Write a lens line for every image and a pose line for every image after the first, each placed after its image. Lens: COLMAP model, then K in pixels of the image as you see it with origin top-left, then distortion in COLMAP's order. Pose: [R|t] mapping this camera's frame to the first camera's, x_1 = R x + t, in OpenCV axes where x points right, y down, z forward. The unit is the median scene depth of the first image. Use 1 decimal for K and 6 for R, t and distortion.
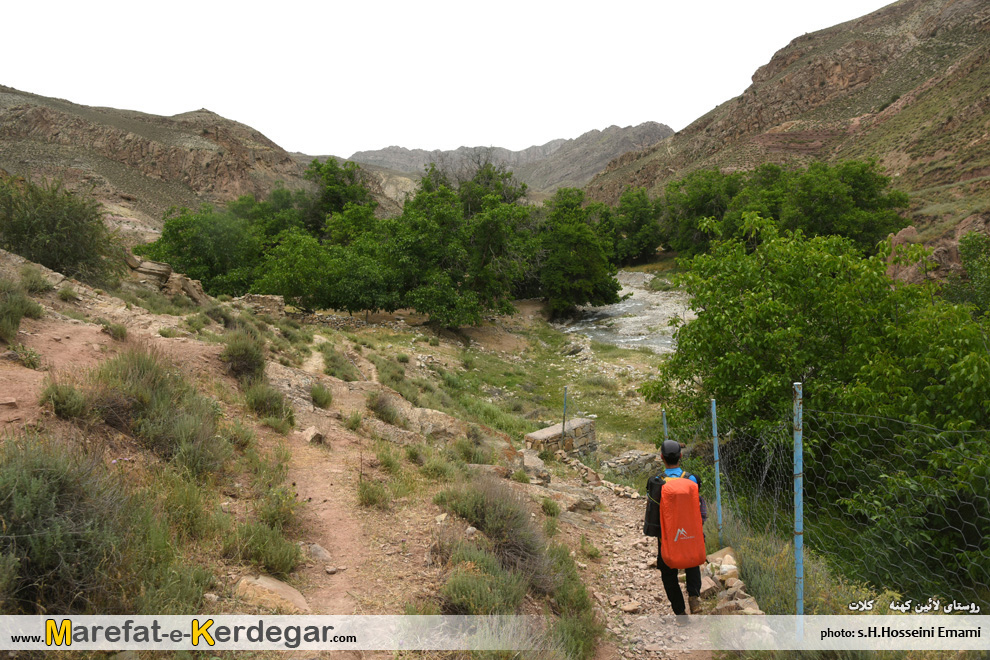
lens RADIAL K [[700.3, 0, 494.4], [0, 700.3, 322.3], [0, 0, 1]] dist [-0.042313, 0.006620]
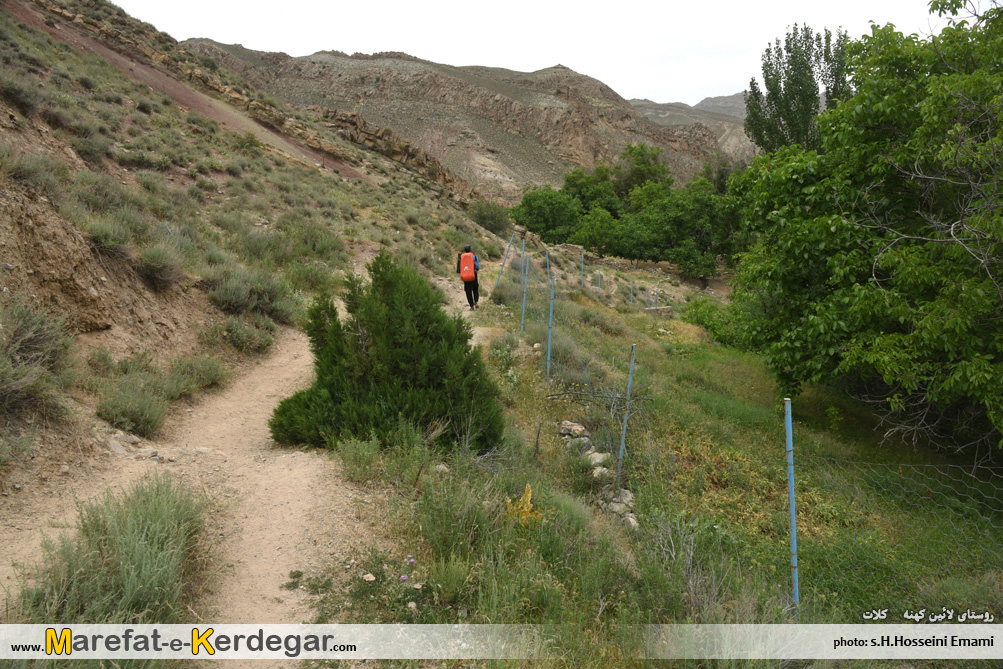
lens RADIAL K [[709.5, 0, 503.6], [0, 709.5, 333.7], [0, 0, 1]] dist [-0.042313, 0.006620]
pose [[0.896698, 0.136304, -0.421134, 0.146231], [-0.099600, 0.989141, 0.108070, 0.003485], [0.431291, -0.054961, 0.900537, -0.343701]]
